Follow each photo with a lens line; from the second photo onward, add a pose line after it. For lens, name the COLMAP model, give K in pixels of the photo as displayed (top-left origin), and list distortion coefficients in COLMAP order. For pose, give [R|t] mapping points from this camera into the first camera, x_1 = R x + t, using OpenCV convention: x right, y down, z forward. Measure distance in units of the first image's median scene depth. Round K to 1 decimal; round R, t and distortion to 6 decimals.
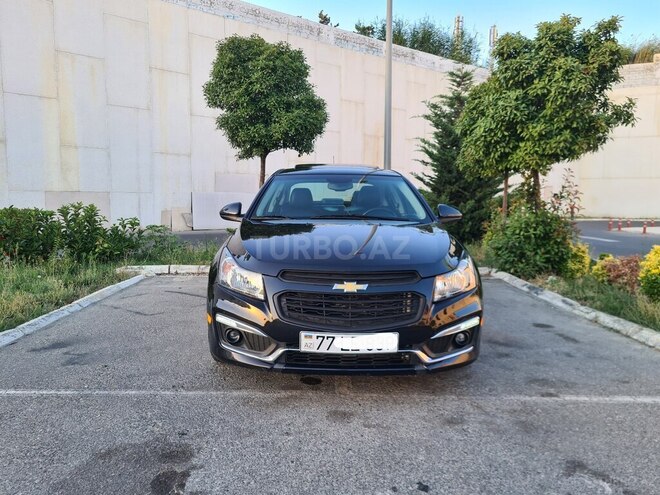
lens RADIAL K [[497.4, 0, 317.8], [0, 497.4, 250.3], [0, 0, 1]] dist [0.032011, -0.007586]
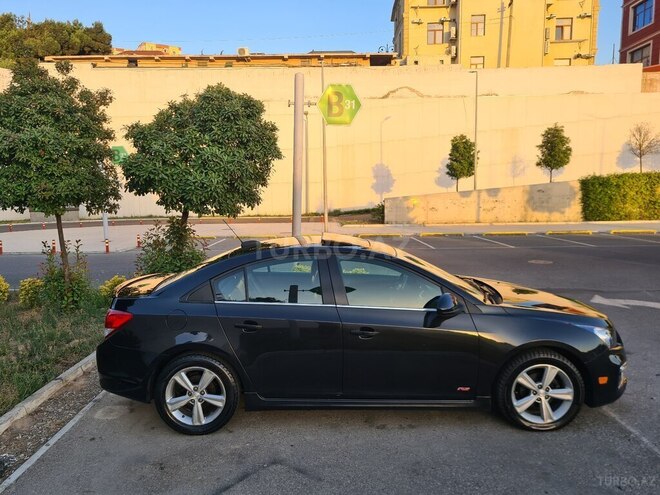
lens RADIAL K [[497.3, 0, 319.6], [0, 497.3, 249.2], [0, 0, 1]] dist [0.035694, -0.009555]
pose [[0.014561, -0.123659, 0.992218, -0.753177], [0.116771, 0.985743, 0.121138, -0.221736], [-0.993052, 0.114099, 0.028793, 0.847724]]
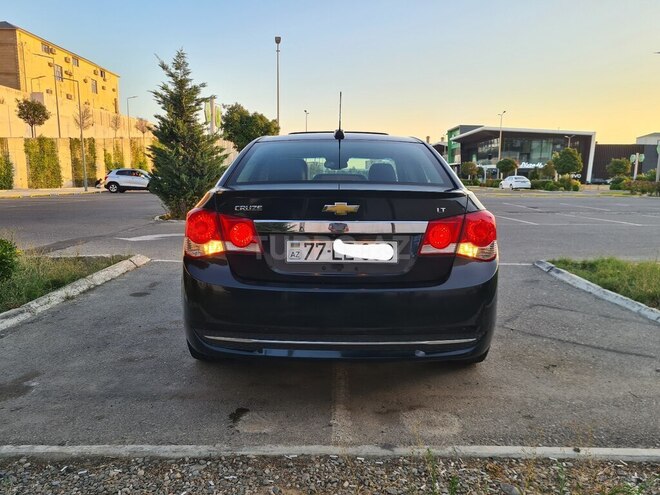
lens RADIAL K [[495.2, 0, 330.0], [0, 495.2, 247.5], [0, 0, 1]] dist [0.034975, -0.006118]
pose [[-0.999826, -0.018042, 0.004743, 0.036164], [-0.016393, 0.971060, 0.238271, -0.157625], [-0.008905, 0.238152, -0.971187, 1.561420]]
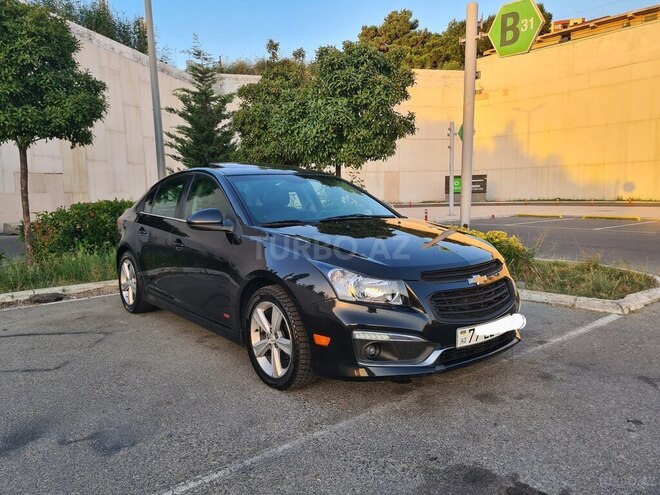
lens RADIAL K [[497.3, 0, 319.6], [0, 497.3, 249.2], [0, 0, 1]] dist [0.035694, -0.009555]
pose [[0.784182, -0.096662, 0.612955, -0.387506], [0.090254, 0.995056, 0.041452, -0.031171], [-0.613932, 0.022816, 0.789029, 0.154794]]
